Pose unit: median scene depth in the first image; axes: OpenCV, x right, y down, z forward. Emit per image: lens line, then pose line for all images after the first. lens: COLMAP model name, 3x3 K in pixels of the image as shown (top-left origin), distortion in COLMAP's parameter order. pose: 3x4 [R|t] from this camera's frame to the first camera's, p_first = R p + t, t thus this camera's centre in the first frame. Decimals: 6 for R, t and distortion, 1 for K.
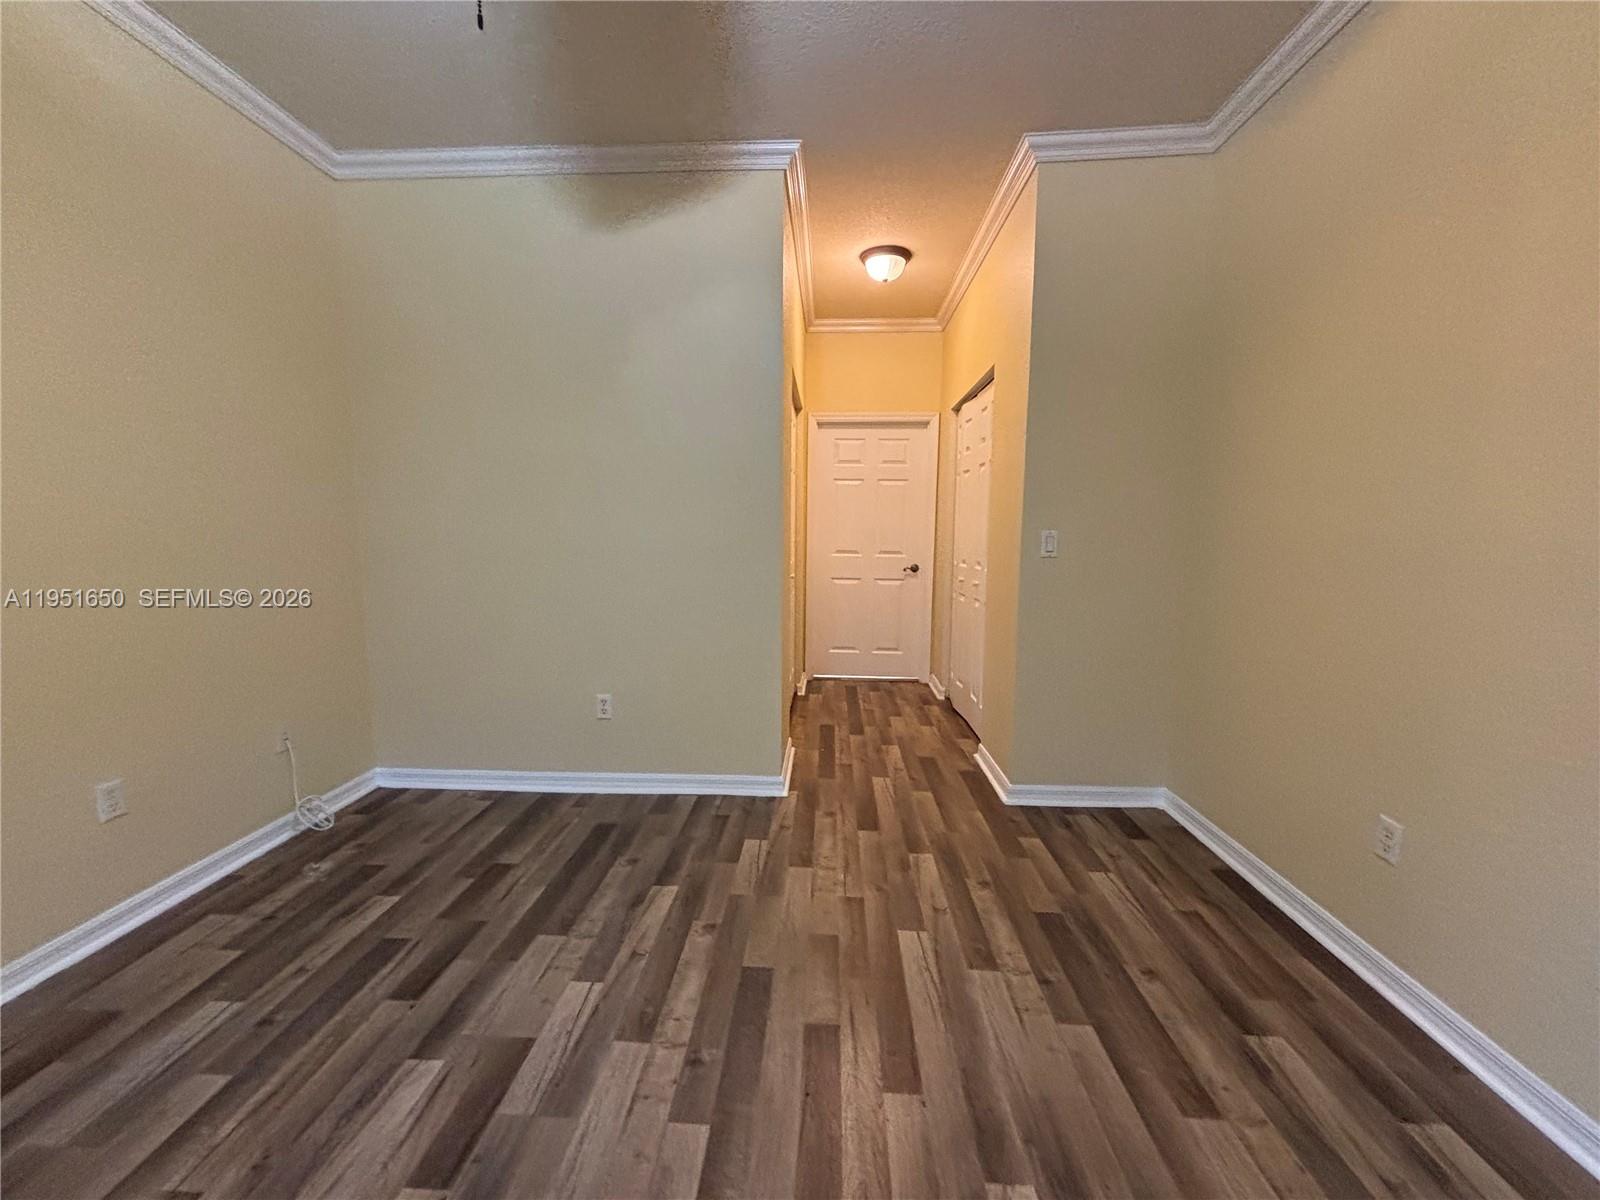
lens RADIAL K [[644.6, 0, 797.8], [0, 644.6, 600.4], [0, 0, 1]] dist [0.000739, 0.000624]
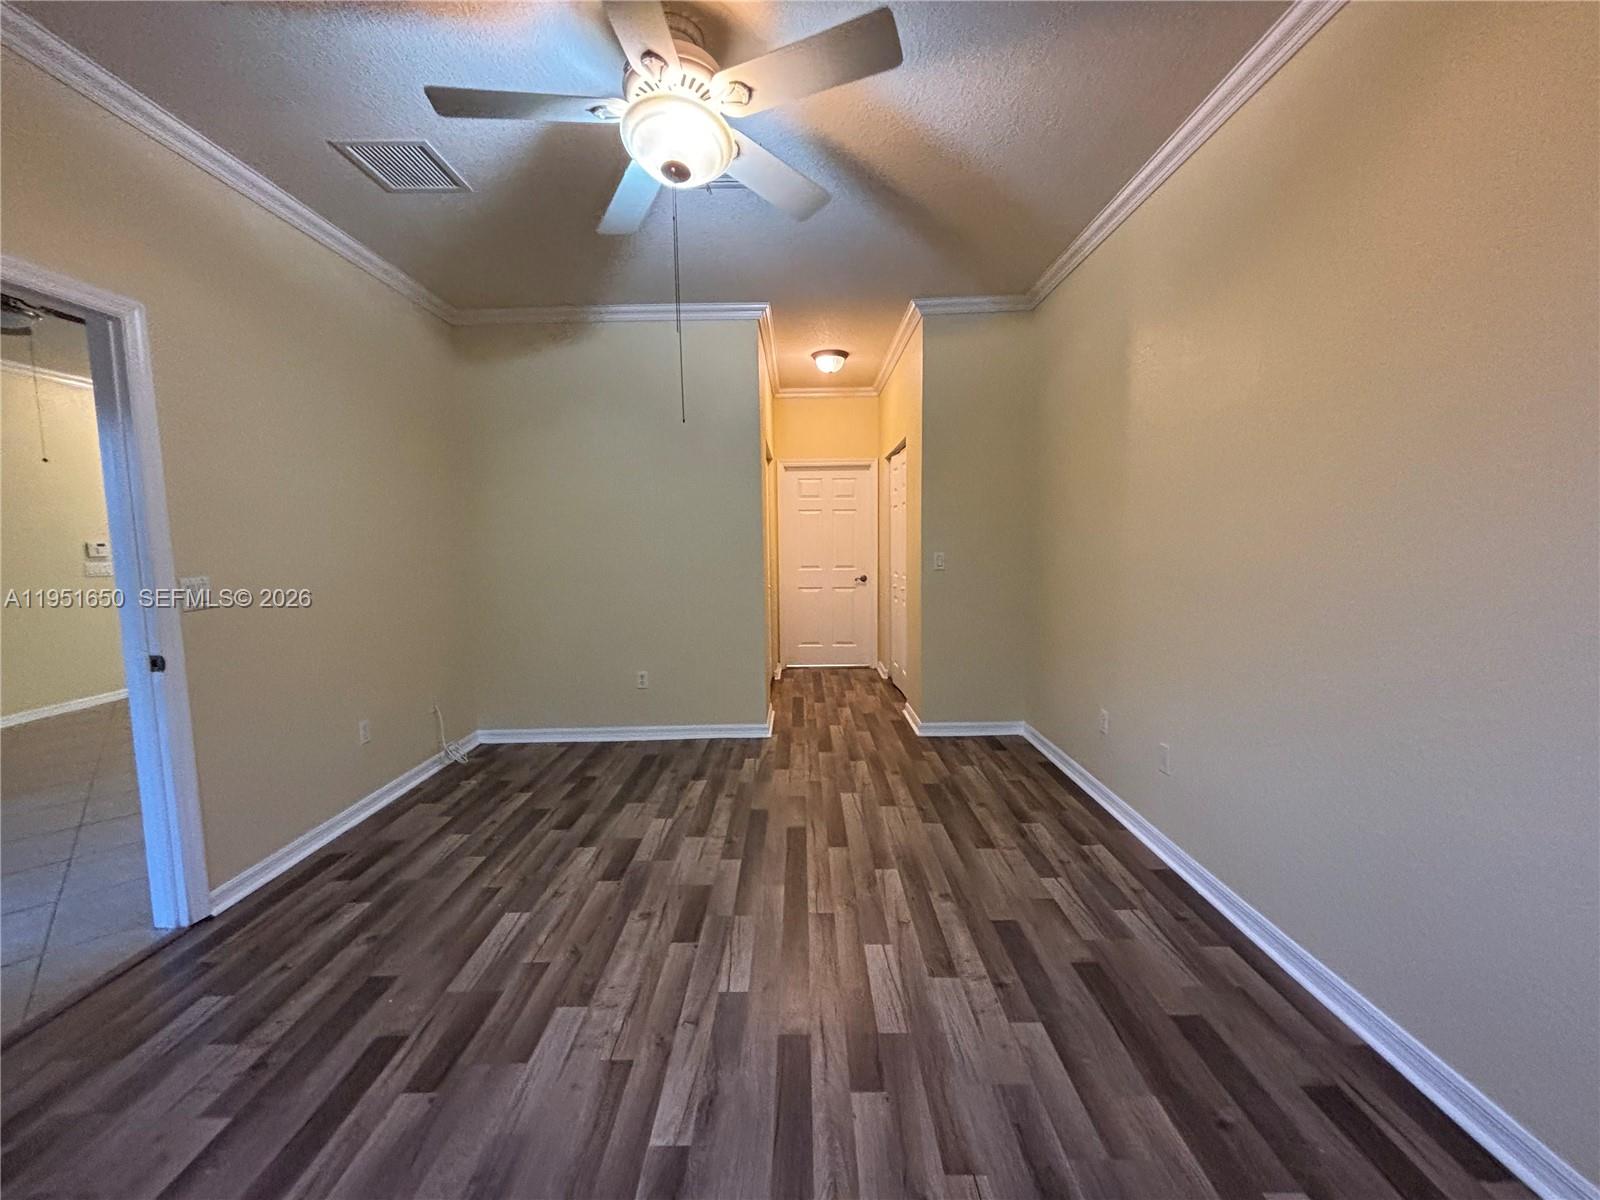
lens RADIAL K [[644.6, 0, 797.8], [0, 644.6, 600.4], [0, 0, 1]] dist [0.000739, 0.000624]
pose [[0.998599, -0.026926, 0.045548, -0.016058], [0.027750, 0.999461, -0.017558, 0.024811], [-0.045051, 0.018797, 0.998808, -0.539844]]
